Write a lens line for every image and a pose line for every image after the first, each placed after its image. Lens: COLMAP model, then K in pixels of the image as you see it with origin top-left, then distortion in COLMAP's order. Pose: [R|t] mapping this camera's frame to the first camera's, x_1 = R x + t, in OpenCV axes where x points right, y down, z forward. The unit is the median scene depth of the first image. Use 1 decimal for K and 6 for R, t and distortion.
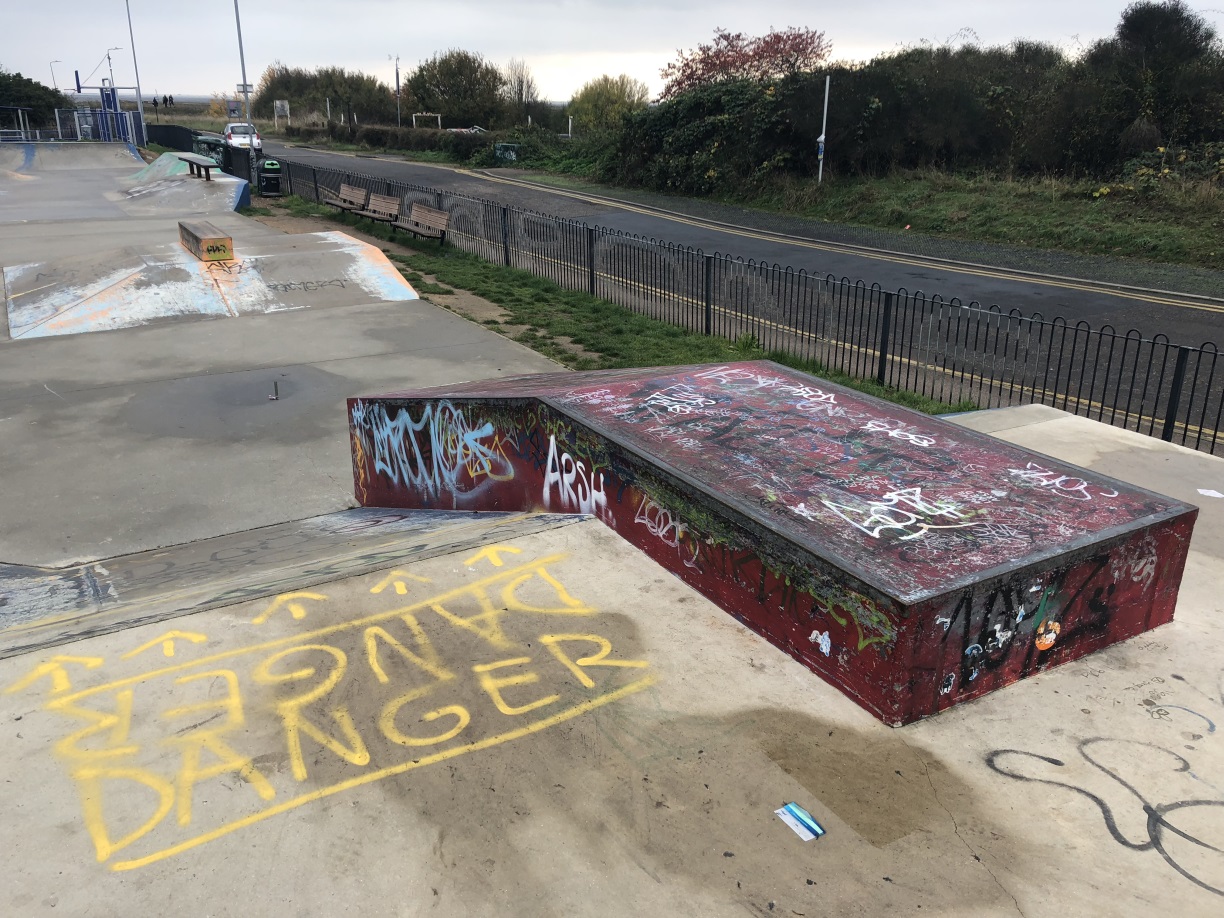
lens RADIAL K [[997.6, 0, 603.4], [0, 997.6, 447.8], [0, 0, 1]] dist [0.036169, -0.031982]
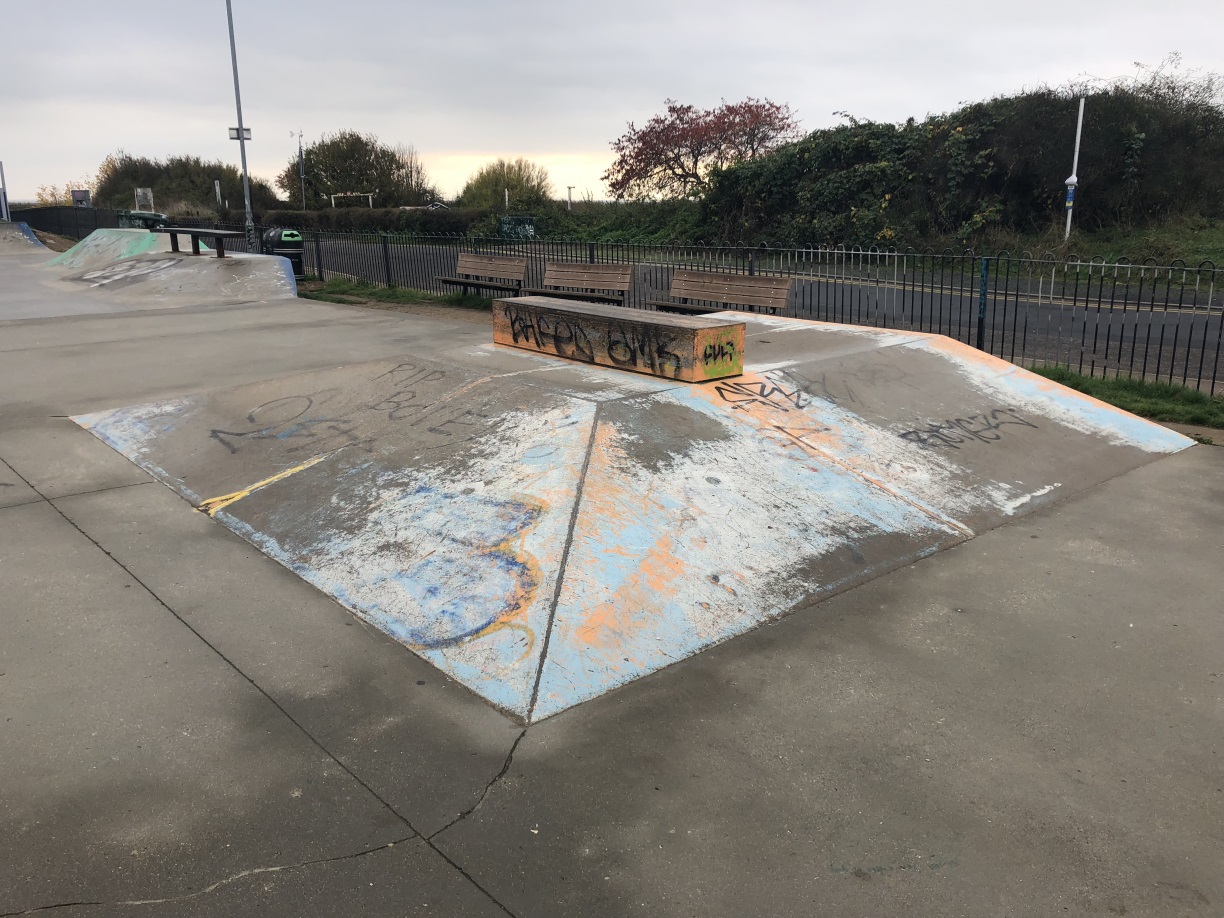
lens RADIAL K [[997.6, 0, 611.6], [0, 997.6, 454.8], [0, 0, 1]] dist [0.036169, -0.031982]
pose [[0.983907, -0.058837, 0.168717, -0.225504], [0.072599, 0.994416, -0.076594, -0.057979], [-0.163268, 0.087610, 0.982684, 0.276032]]
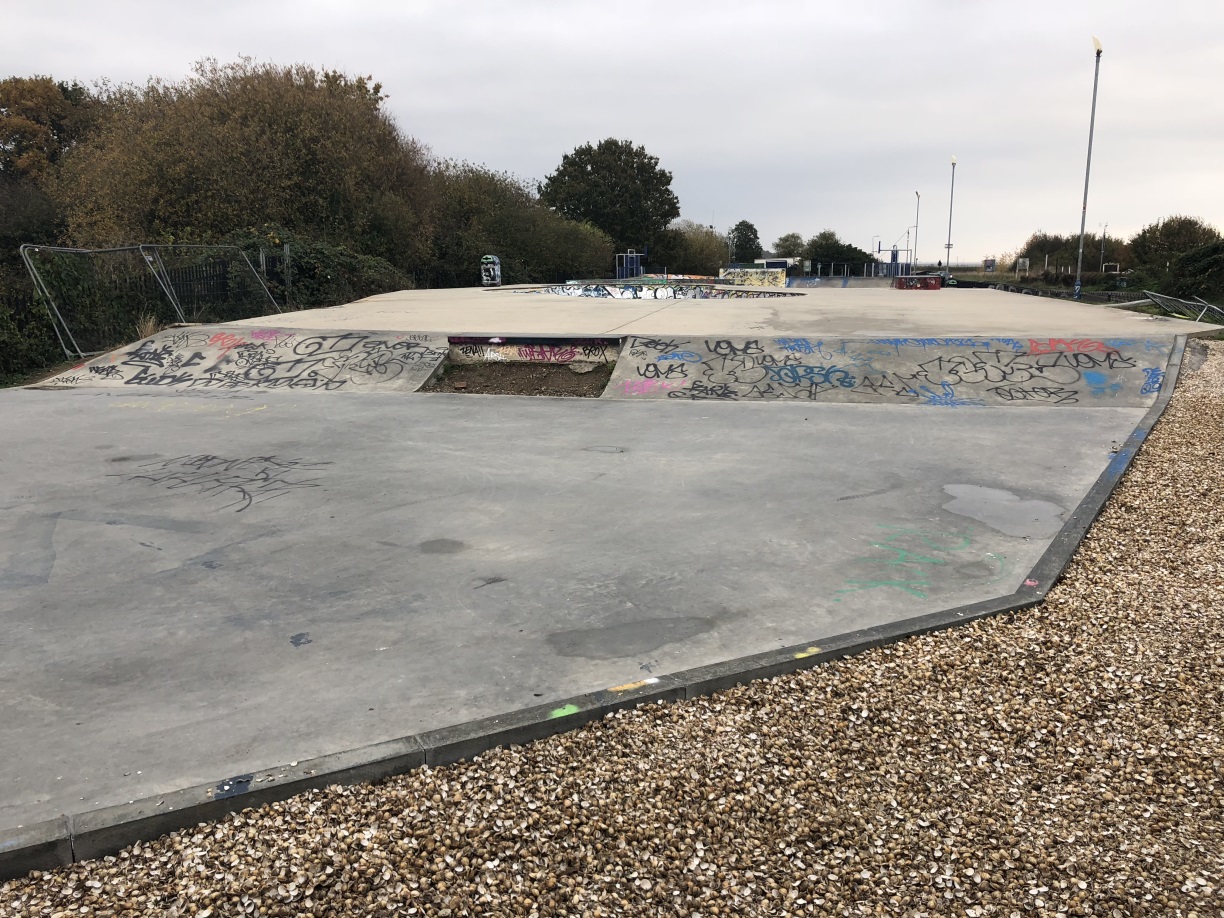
lens RADIAL K [[997.6, 0, 612.8], [0, 997.6, 463.1], [0, 0, 1]] dist [0.036169, -0.031982]
pose [[0.745338, 0.120772, -0.655656, 0.489275], [-0.211022, 0.975627, -0.060175, 0.312312], [0.632409, 0.183208, 0.752658, -0.814268]]
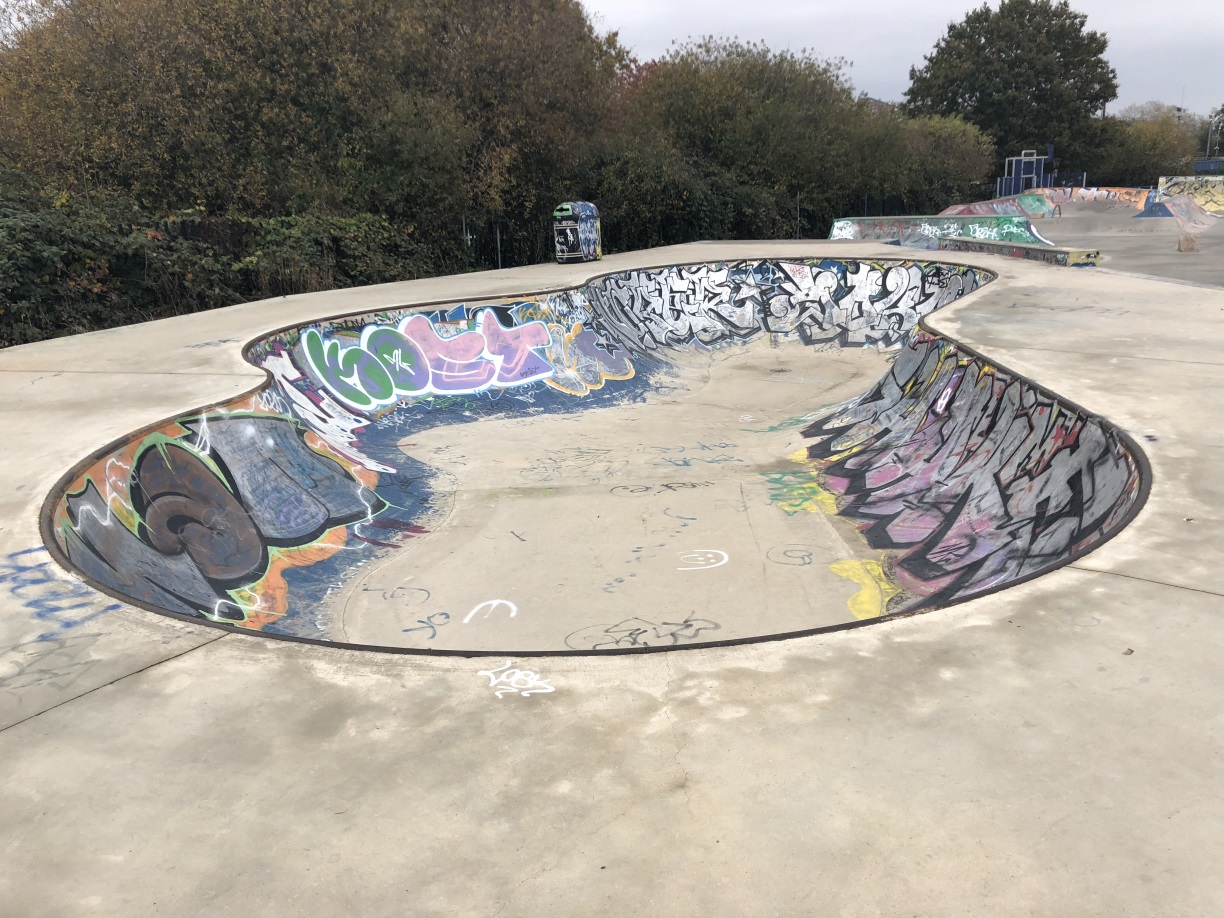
lens RADIAL K [[997.6, 0, 616.2], [0, 997.6, 448.1], [0, 0, 1]] dist [0.036169, -0.031982]
pose [[0.414242, 0.216109, -0.884138, 0.171850], [-0.259743, 0.959075, 0.112730, 0.100902], [0.872317, 0.182951, 0.453422, -0.291447]]
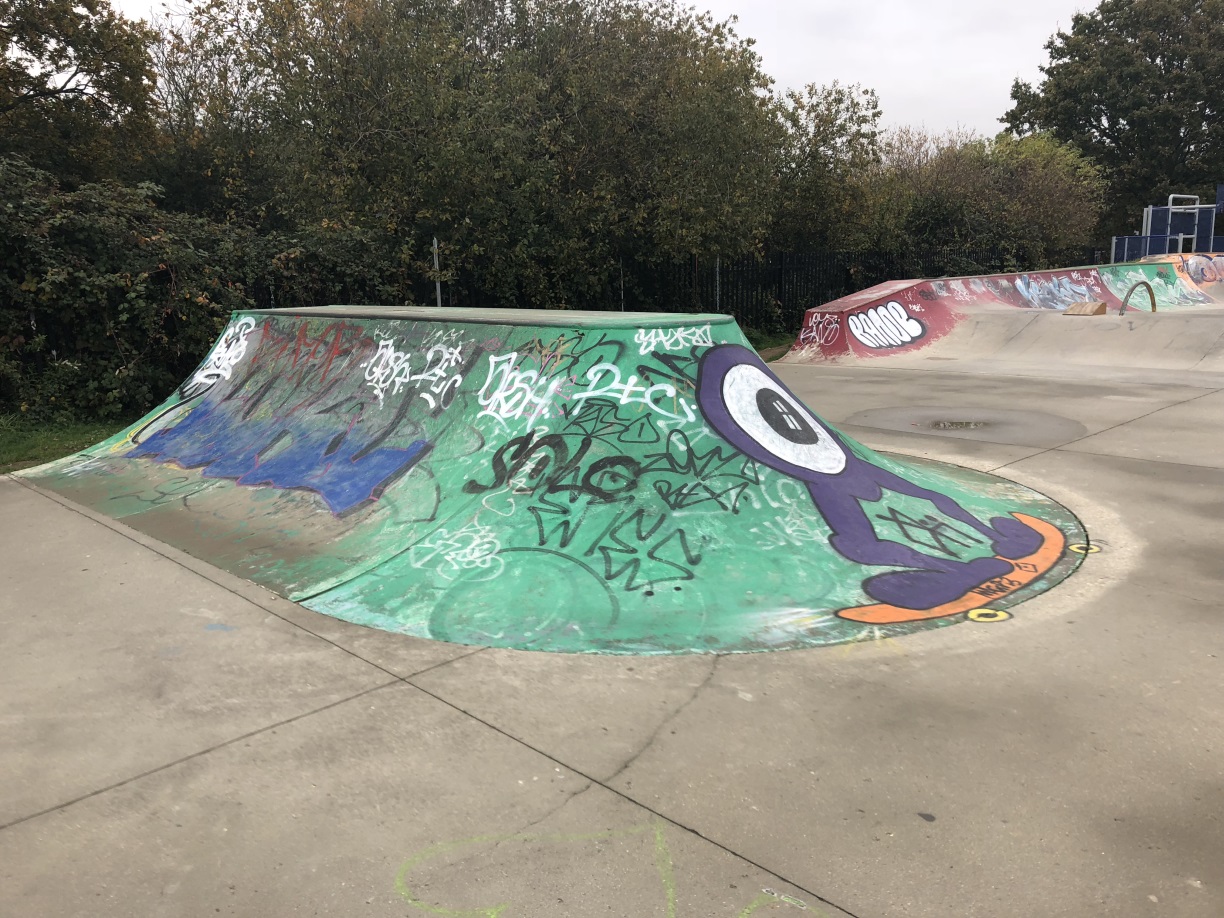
lens RADIAL K [[997.6, 0, 596.3], [0, 997.6, 448.9], [0, 0, 1]] dist [0.036169, -0.031982]
pose [[0.223569, 0.172489, -0.959304, -0.340803], [-0.294556, 0.950154, 0.102197, -0.085736], [0.929114, 0.259721, 0.263232, 0.342632]]
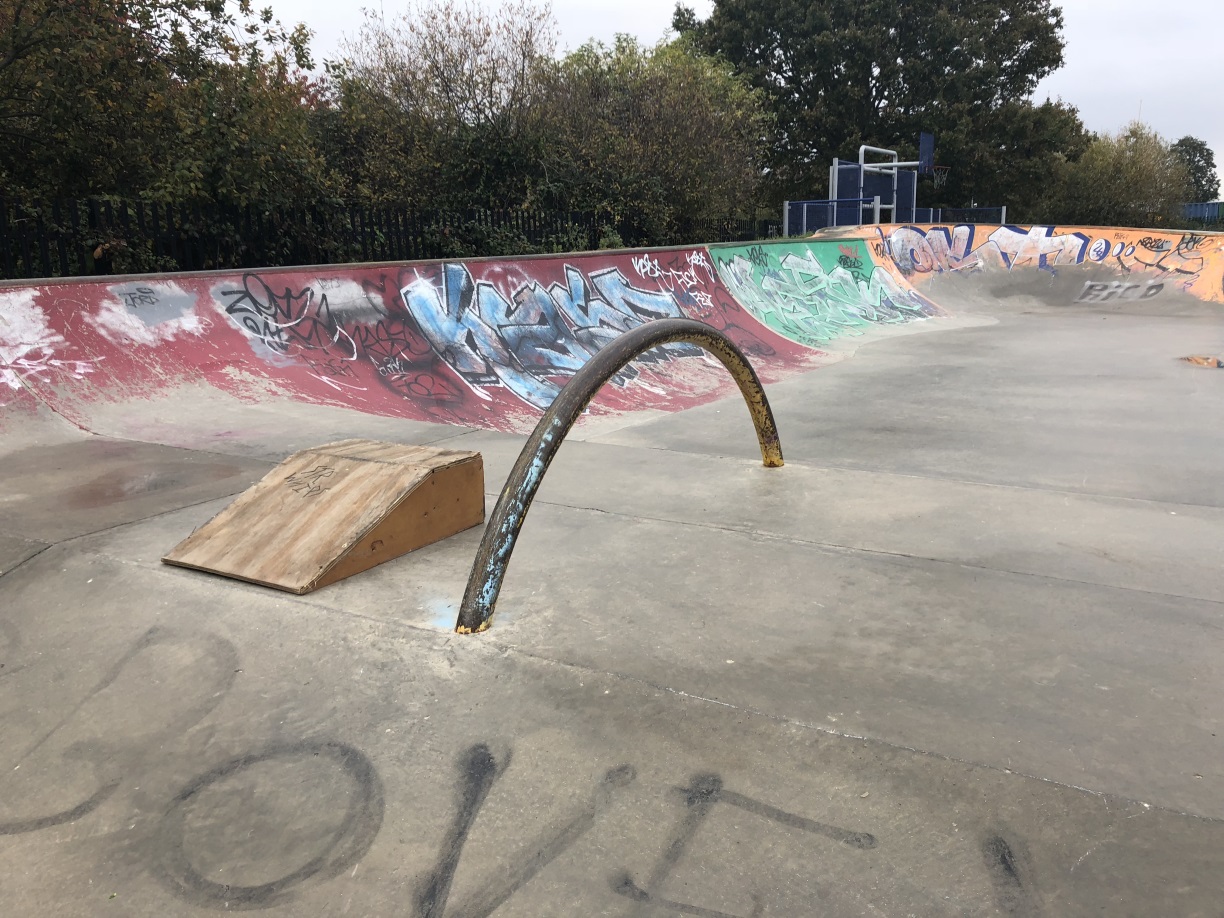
lens RADIAL K [[997.6, 0, 602.0], [0, 997.6, 443.9], [0, 0, 1]] dist [0.036169, -0.031982]
pose [[0.462755, 0.168048, -0.870412, -0.716266], [-0.268758, 0.962252, 0.042894, -0.188599], [0.844764, 0.214081, 0.490452, 0.671424]]
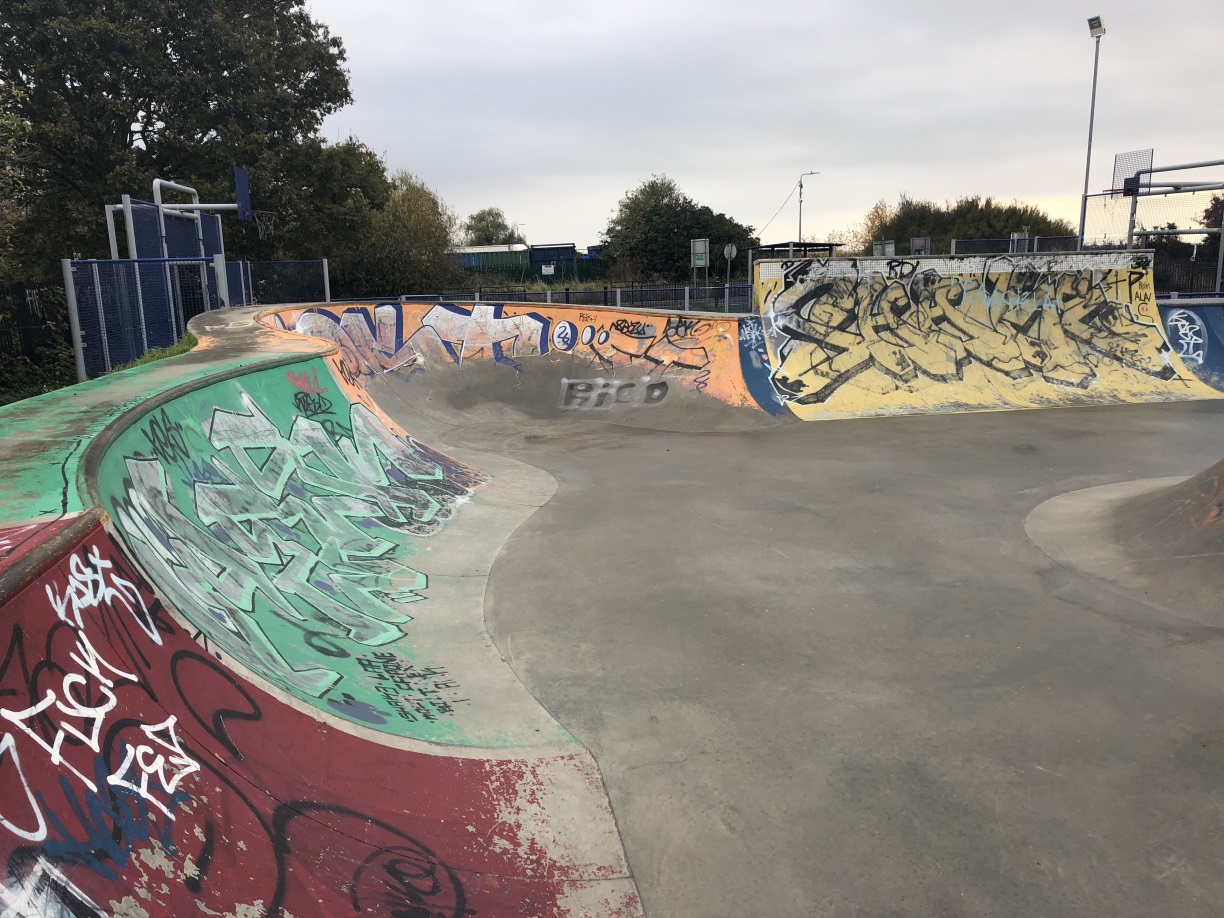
lens RADIAL K [[997.6, 0, 610.1], [0, 997.6, 467.9], [0, 0, 1]] dist [0.036169, -0.031982]
pose [[0.931935, 0.048953, -0.359307, -0.908033], [-0.092050, 0.990327, -0.103825, -0.241700], [0.350749, 0.129833, 0.927426, 0.771190]]
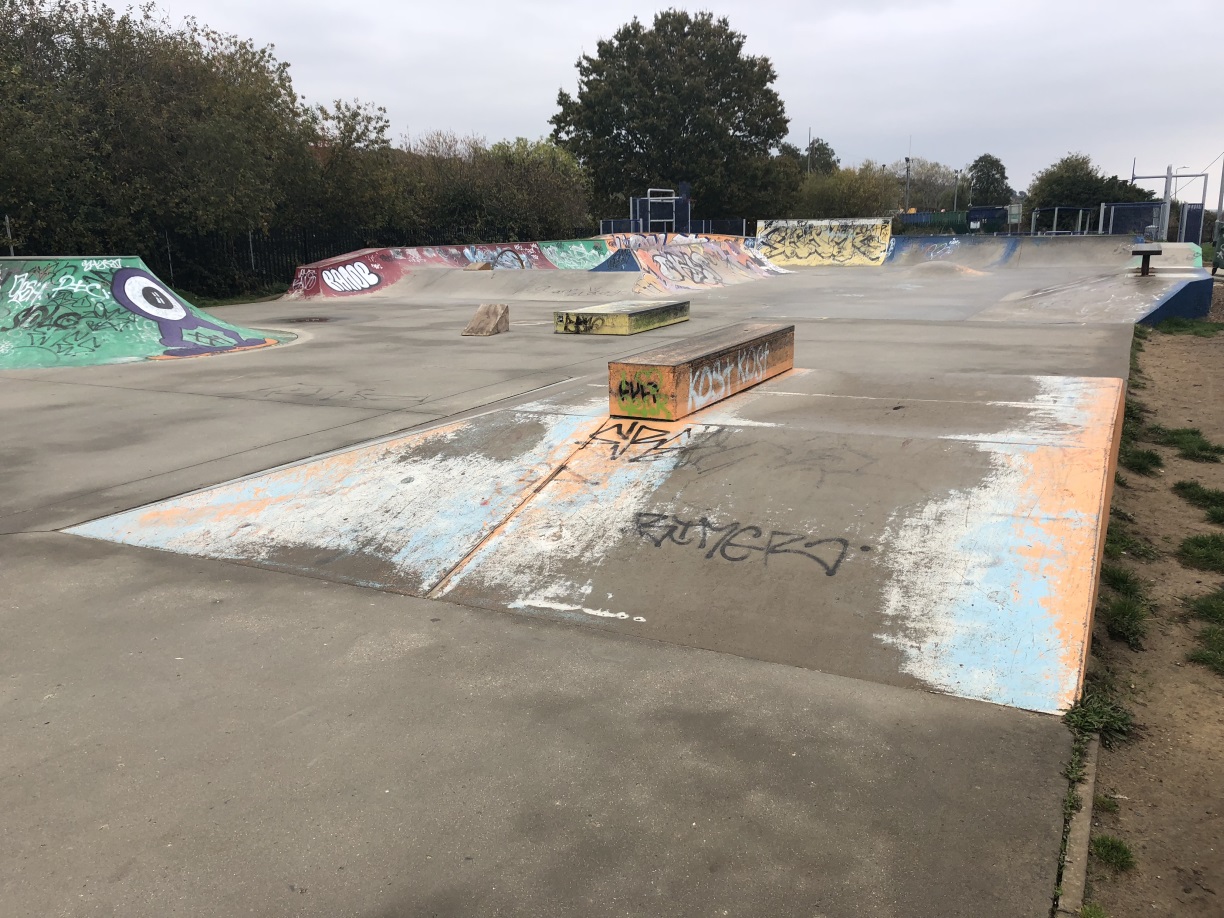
lens RADIAL K [[997.6, 0, 602.9], [0, 997.6, 448.5], [0, 0, 1]] dist [0.036169, -0.031982]
pose [[0.529519, 0.168691, -0.831356, -0.029205], [-0.257674, 0.965707, 0.031831, -0.083468], [0.808216, 0.197364, 0.554828, 0.350543]]
